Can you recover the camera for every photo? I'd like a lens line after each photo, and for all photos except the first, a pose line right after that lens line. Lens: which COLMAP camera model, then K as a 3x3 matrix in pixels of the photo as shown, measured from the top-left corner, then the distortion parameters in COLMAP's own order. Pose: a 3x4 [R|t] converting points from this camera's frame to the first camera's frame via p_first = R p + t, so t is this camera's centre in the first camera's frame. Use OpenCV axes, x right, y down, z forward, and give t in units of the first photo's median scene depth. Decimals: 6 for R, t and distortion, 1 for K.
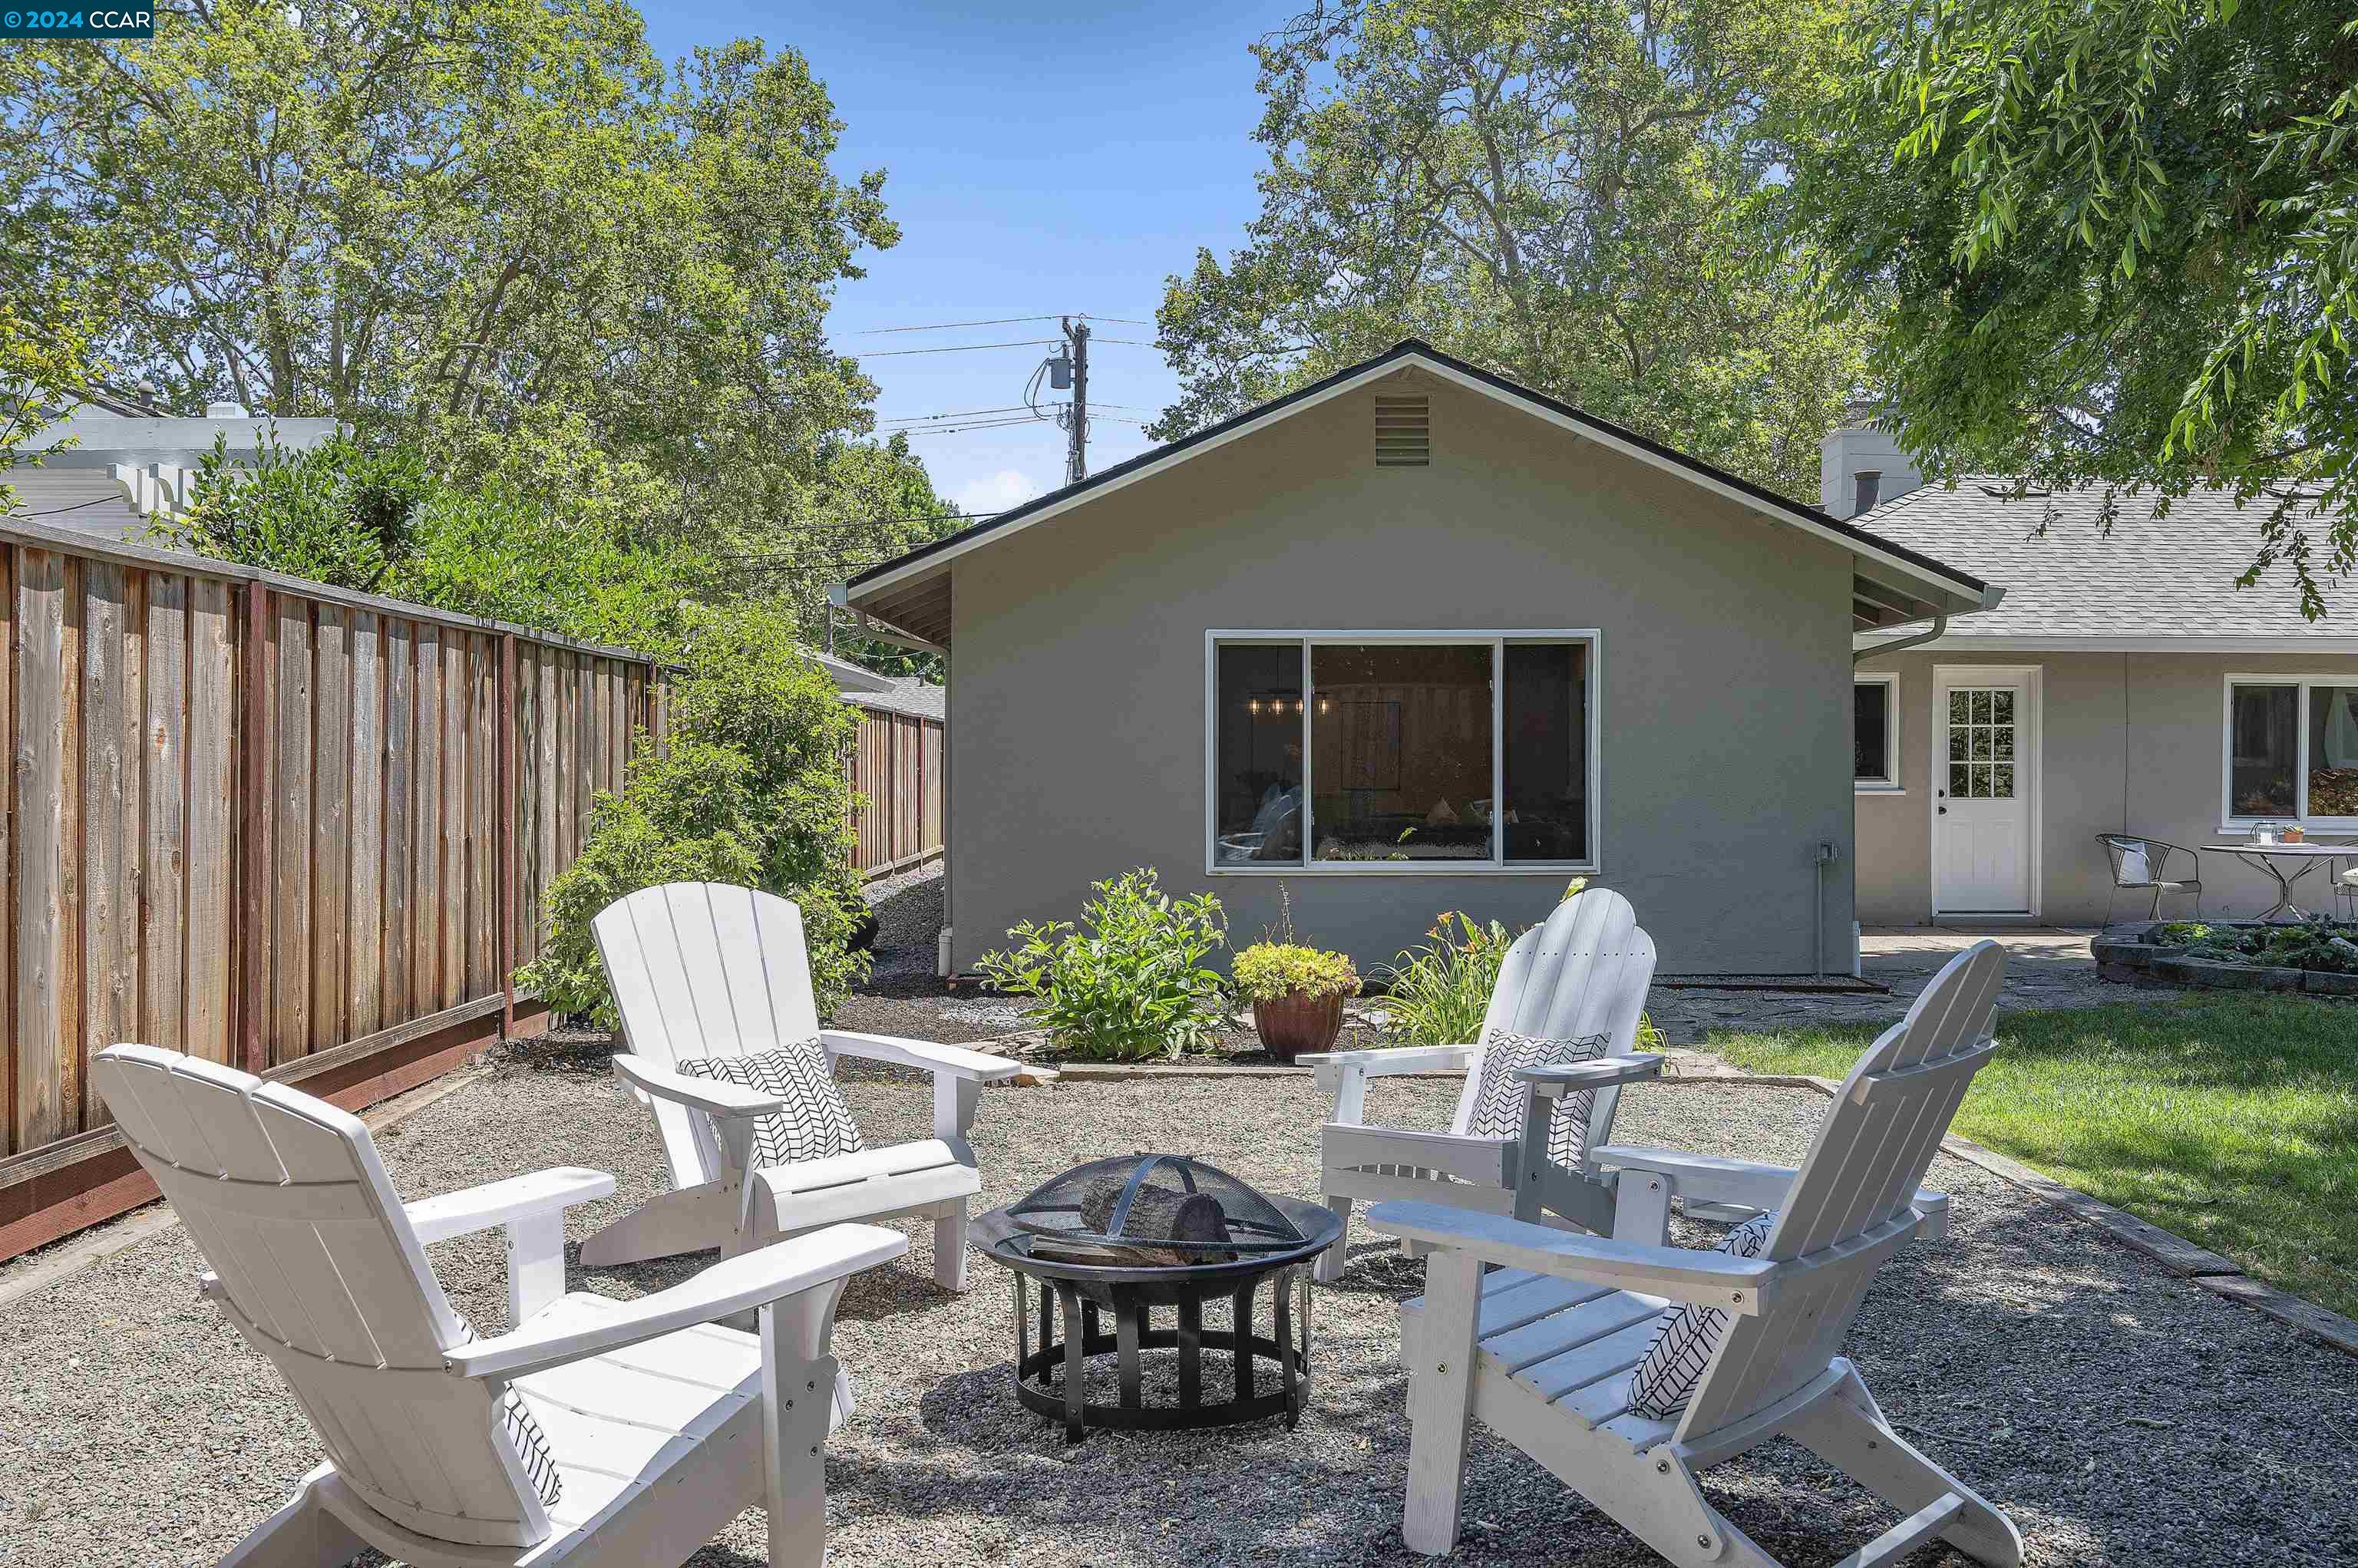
lens RADIAL K [[1981.1, 0, 1179.0], [0, 1981.1, 784.0], [0, 0, 1]] dist [0.001166, -0.001133]
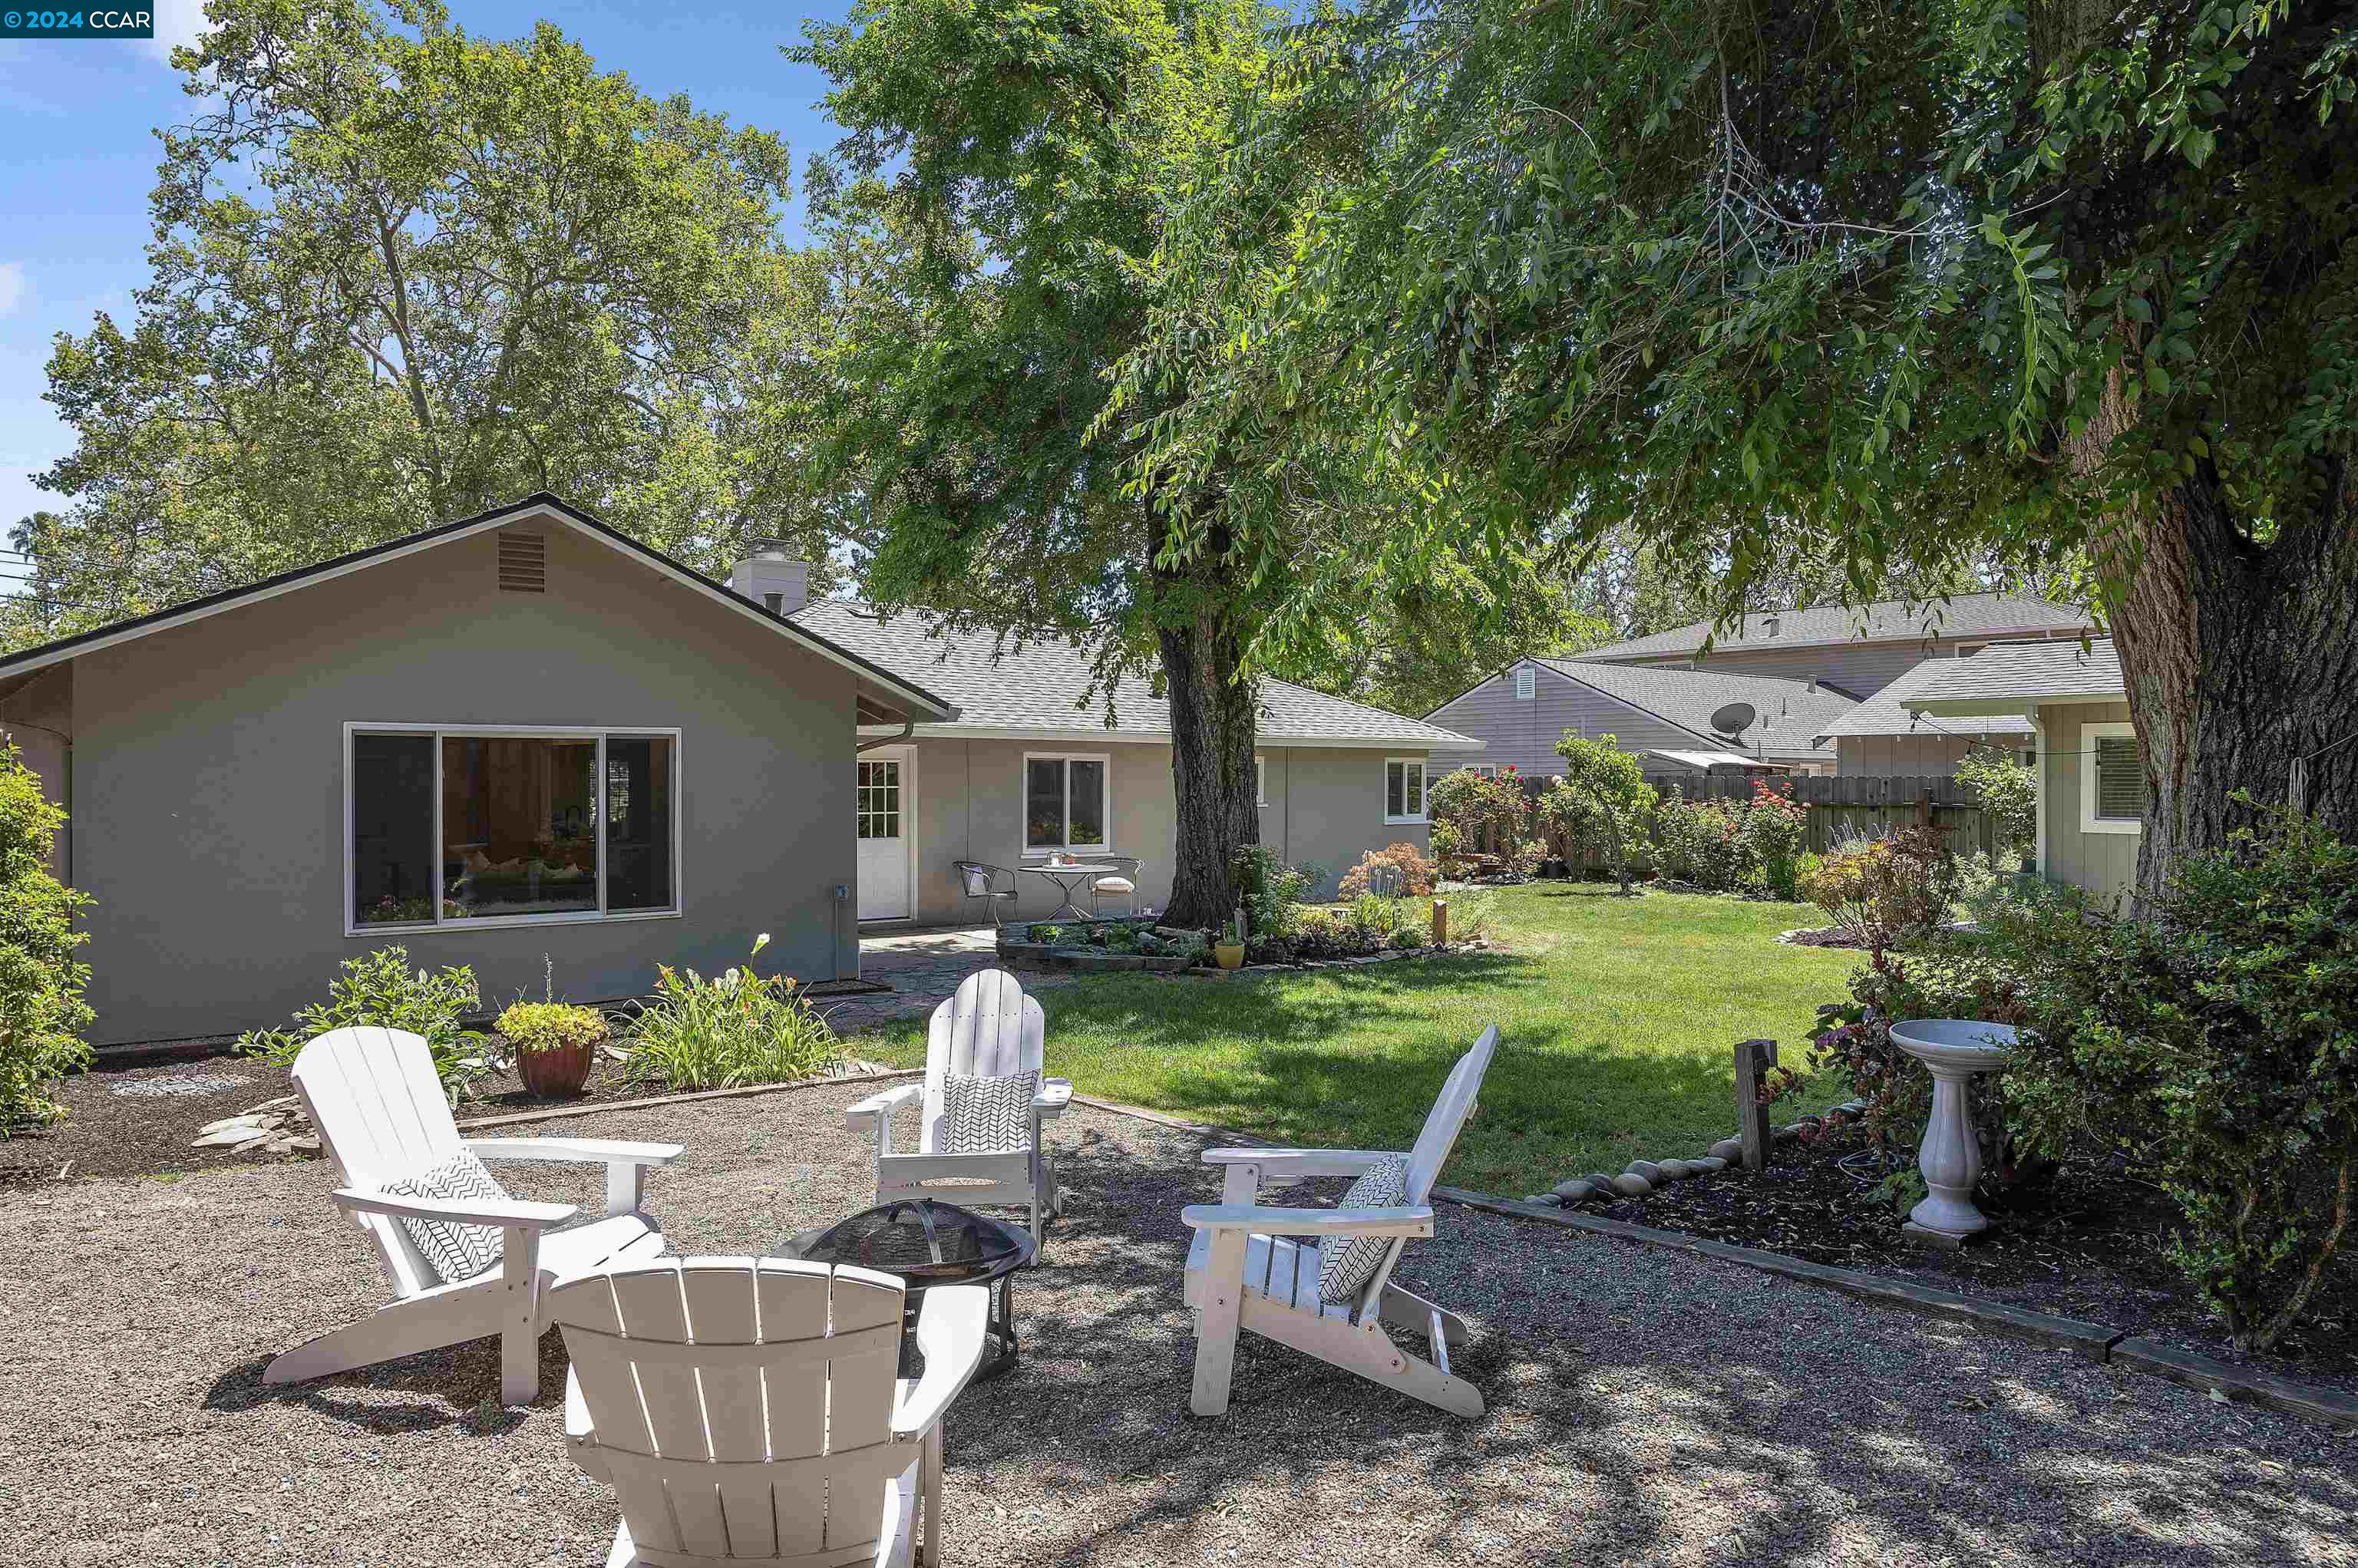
lens RADIAL K [[1570.0, 0, 1179.0], [0, 1570.0, 784.0], [0, 0, 1]] dist [-0.002309, -0.001538]
pose [[0.777282, -0.002905, 0.629145, -0.178563], [0.007164, 0.999965, -0.004234, -0.034356], [-0.629111, 0.007798, 0.777276, -0.003710]]
